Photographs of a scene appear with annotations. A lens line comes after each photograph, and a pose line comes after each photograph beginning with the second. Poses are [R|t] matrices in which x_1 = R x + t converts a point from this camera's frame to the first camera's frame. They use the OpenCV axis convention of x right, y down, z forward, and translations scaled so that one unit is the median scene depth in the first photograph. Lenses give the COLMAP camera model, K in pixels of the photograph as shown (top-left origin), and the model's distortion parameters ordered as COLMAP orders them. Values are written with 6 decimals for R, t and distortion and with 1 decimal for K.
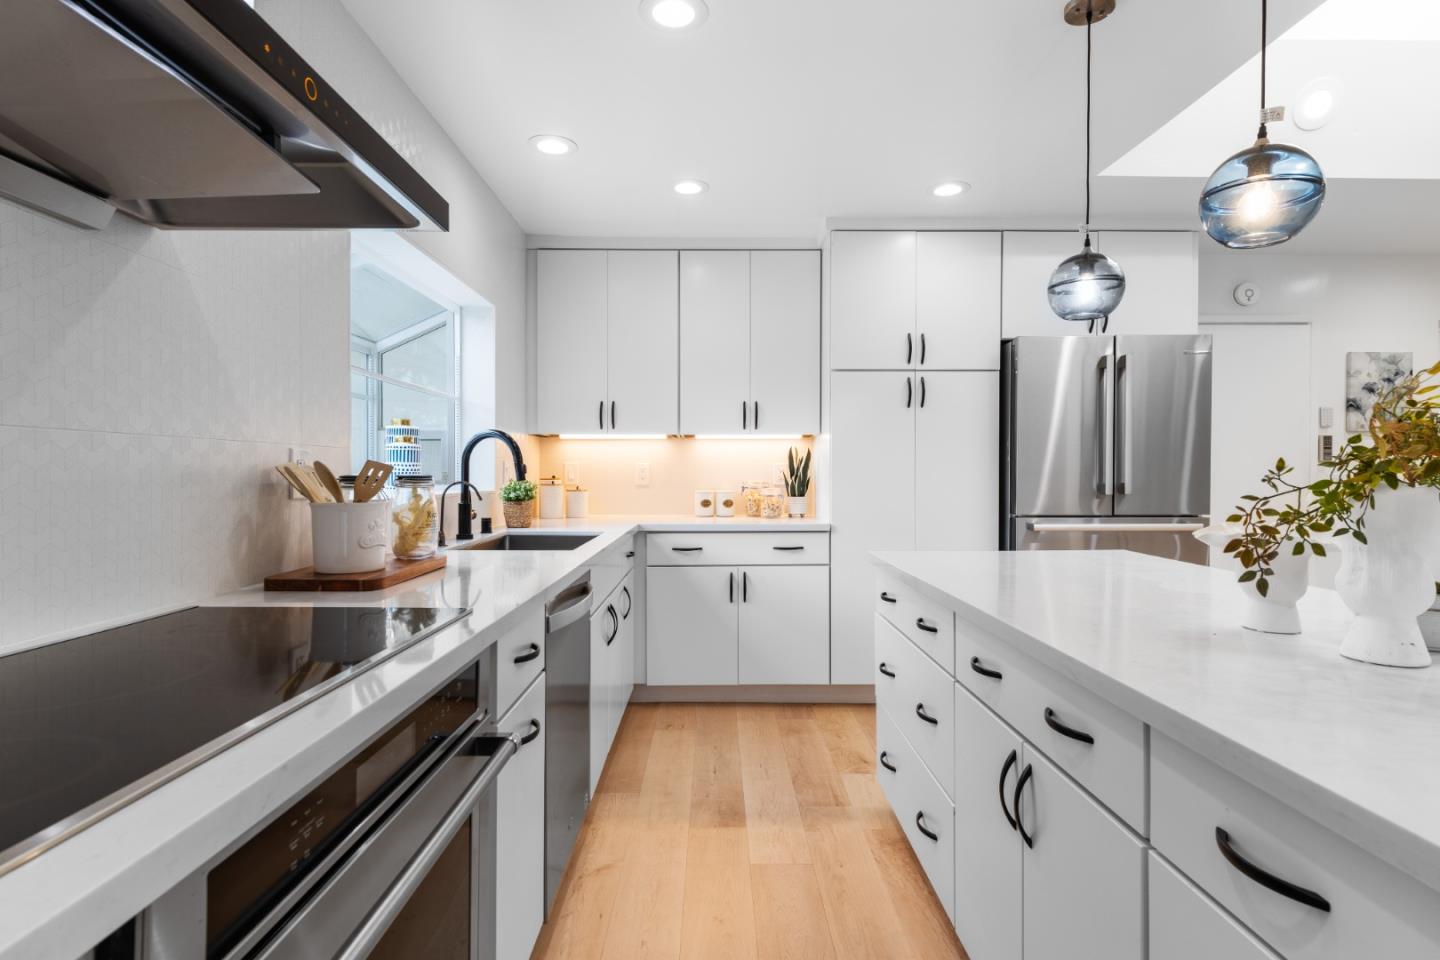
lens RADIAL K [[724.2, 0, 720.3], [0, 724.2, 482.7], [0, 0, 1]] dist [0.010680, -0.000315]
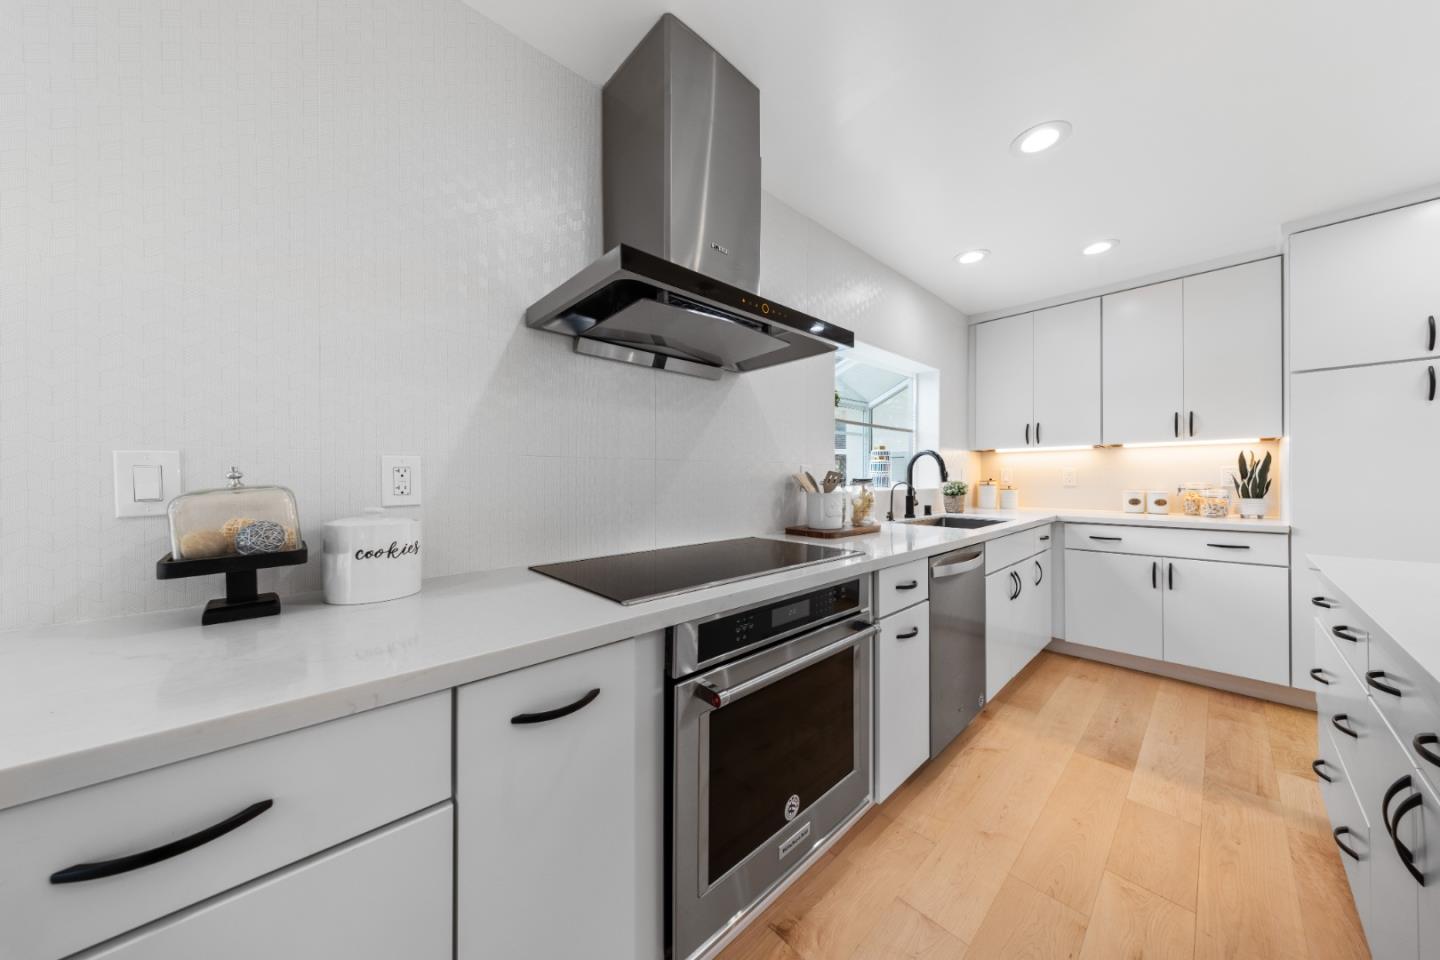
lens RADIAL K [[462.7, 0, 715.0], [0, 462.7, 479.5], [0, 0, 1]] dist [-0.000645, -0.000051]
pose [[0.671452, -0.001134, -0.741047, 0.102652], [-0.005059, 0.999969, -0.006114, 0.000389], [0.741031, 0.007854, 0.671425, -0.020489]]
